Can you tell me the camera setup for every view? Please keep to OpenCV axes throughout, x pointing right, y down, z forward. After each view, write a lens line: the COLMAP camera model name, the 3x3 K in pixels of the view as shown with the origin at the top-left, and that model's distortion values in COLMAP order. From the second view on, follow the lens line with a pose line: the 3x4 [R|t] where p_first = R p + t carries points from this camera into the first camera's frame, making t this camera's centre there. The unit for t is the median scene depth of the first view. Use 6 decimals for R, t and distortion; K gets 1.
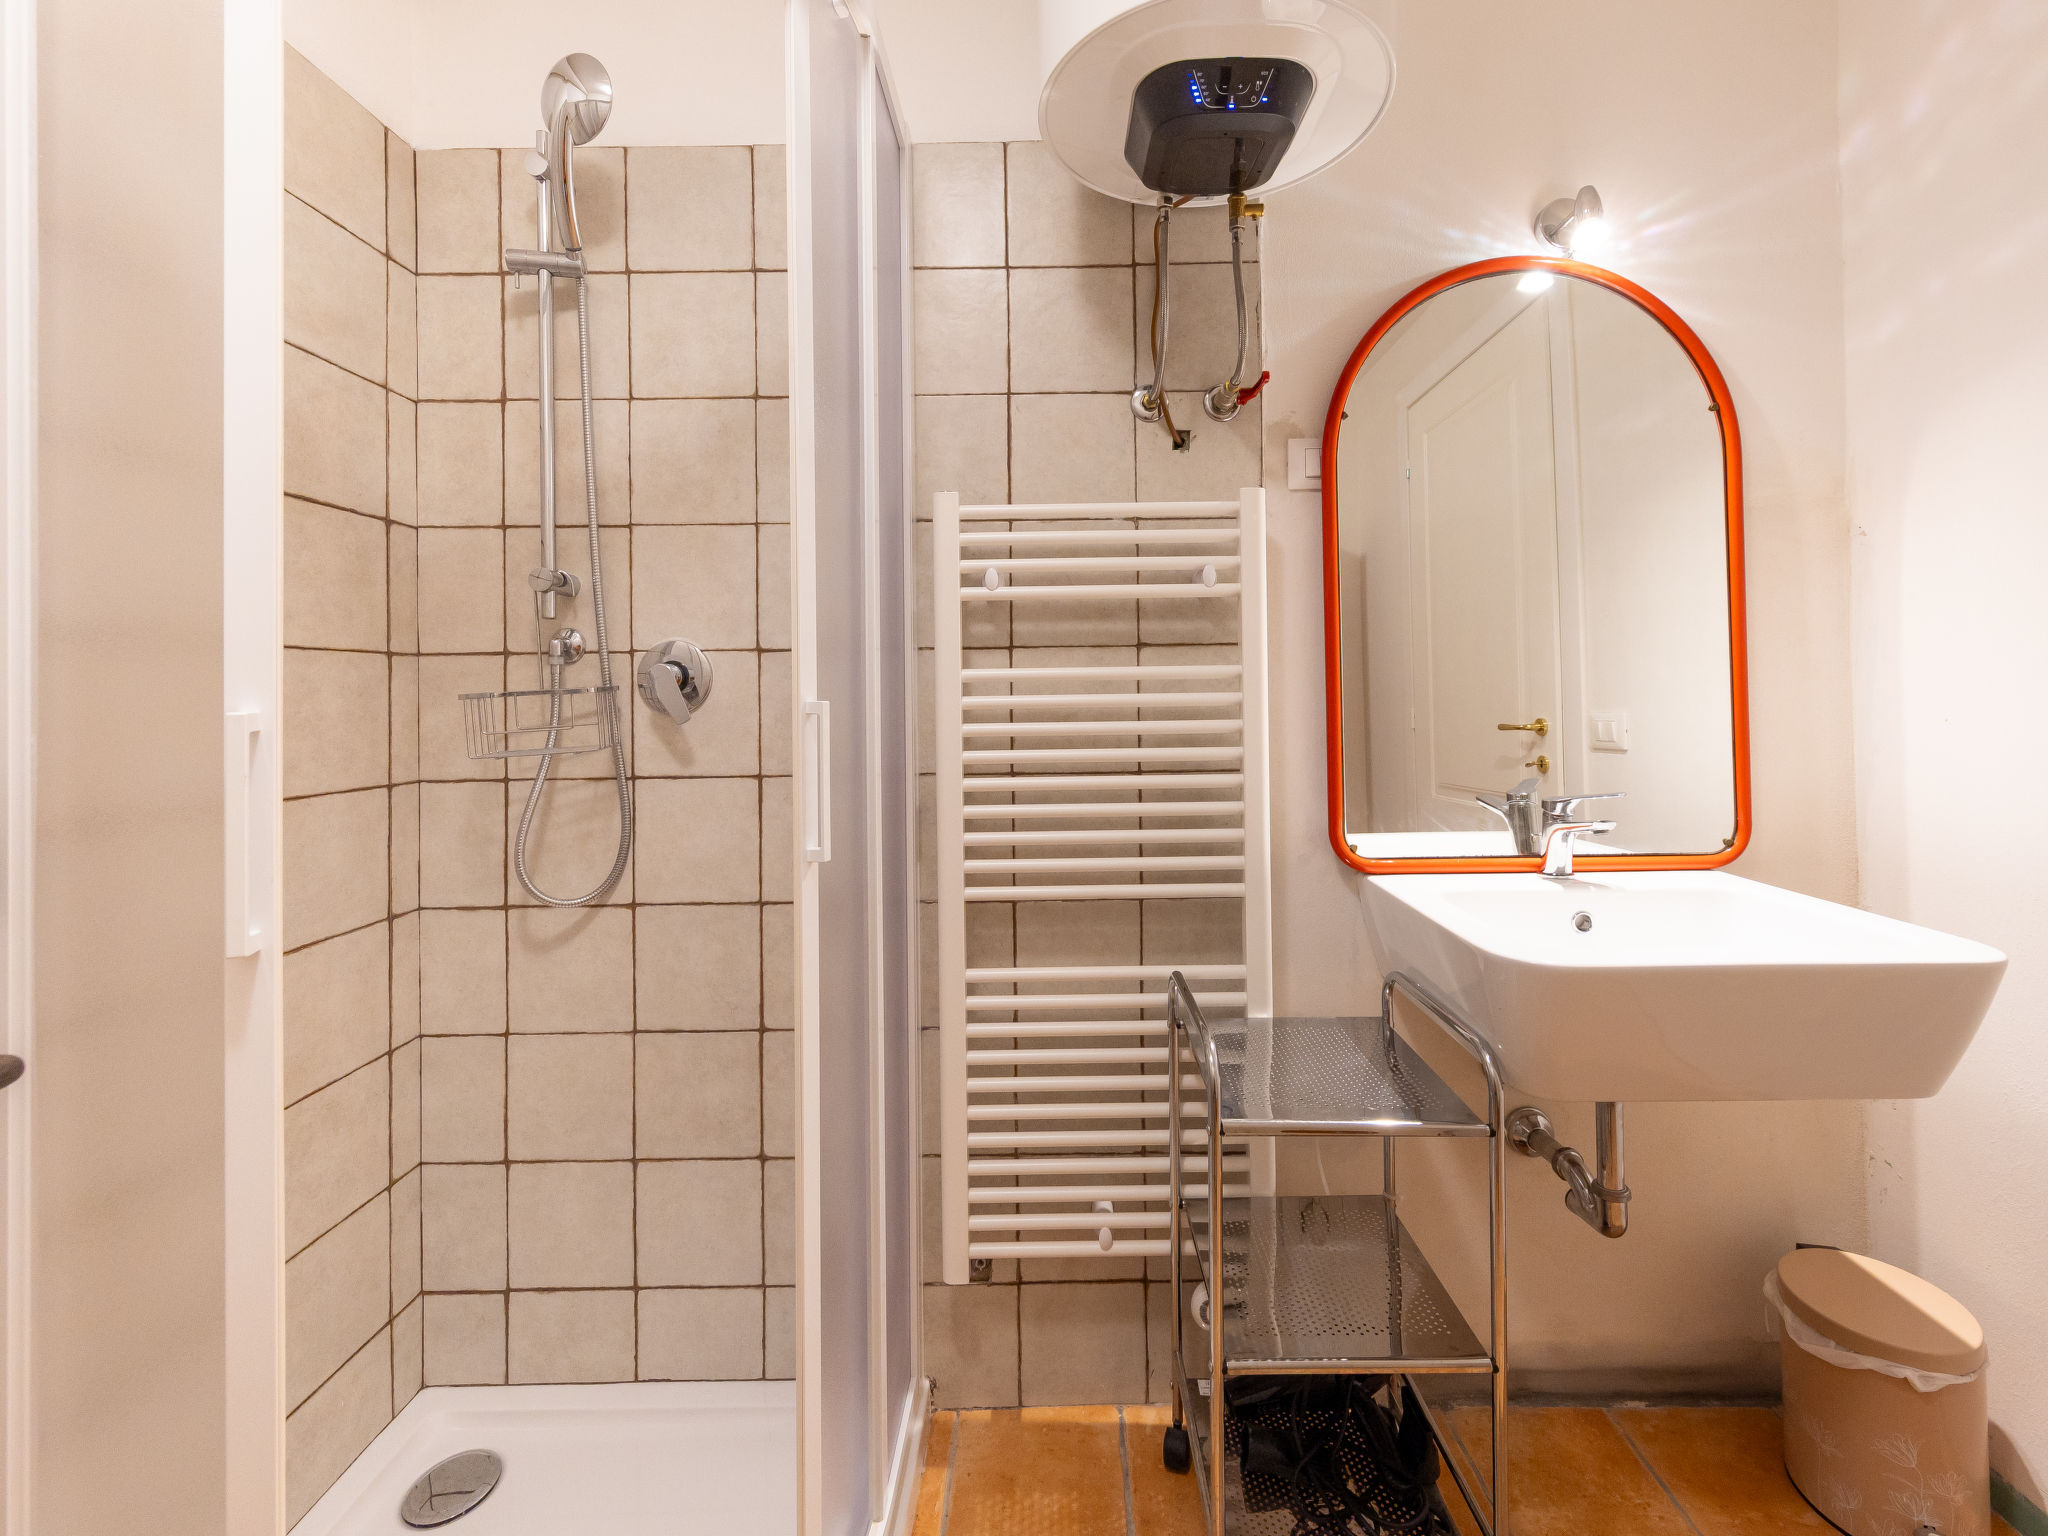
lens RADIAL K [[846.5, 0, 1024.0], [0, 846.5, 768.0], [0, 0, 1]] dist [0.002671, -0.000243]
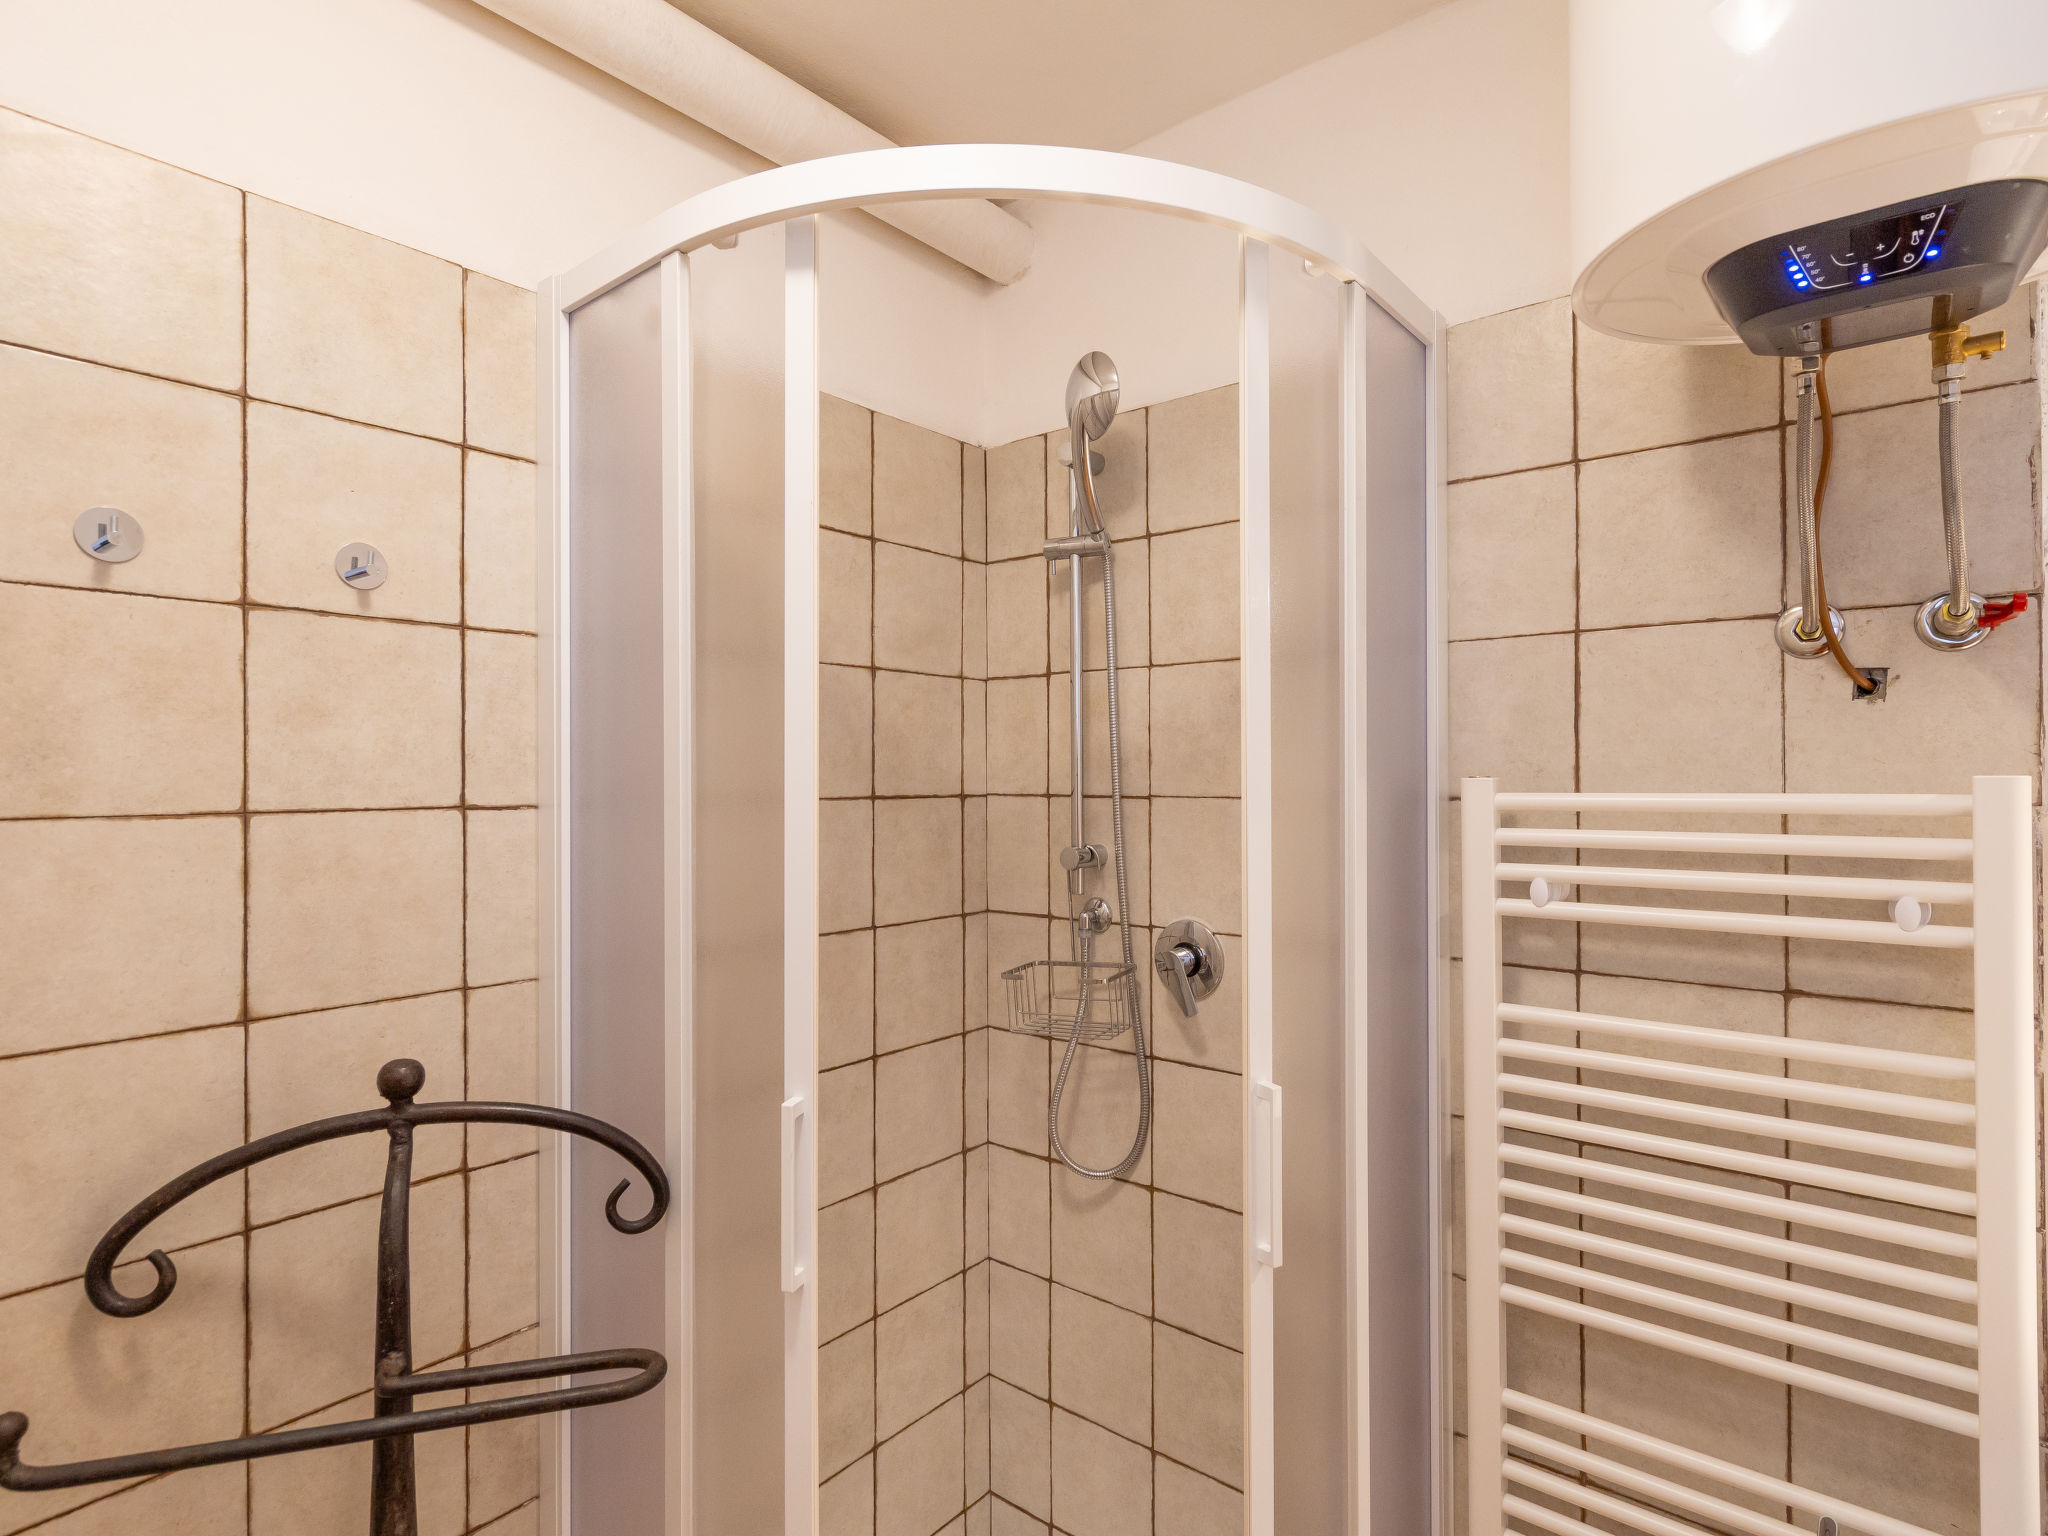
lens RADIAL K [[1100.7, 0, 1081.4], [0, 1100.7, 771.1], [0, 0, 1]] dist [0.006612, -0.002860]
pose [[0.777331, 0.020523, -0.628756, 0.252793], [-0.011104, 0.999760, 0.018904, -0.337766], [0.628993, -0.007713, 0.777373, -0.010068]]
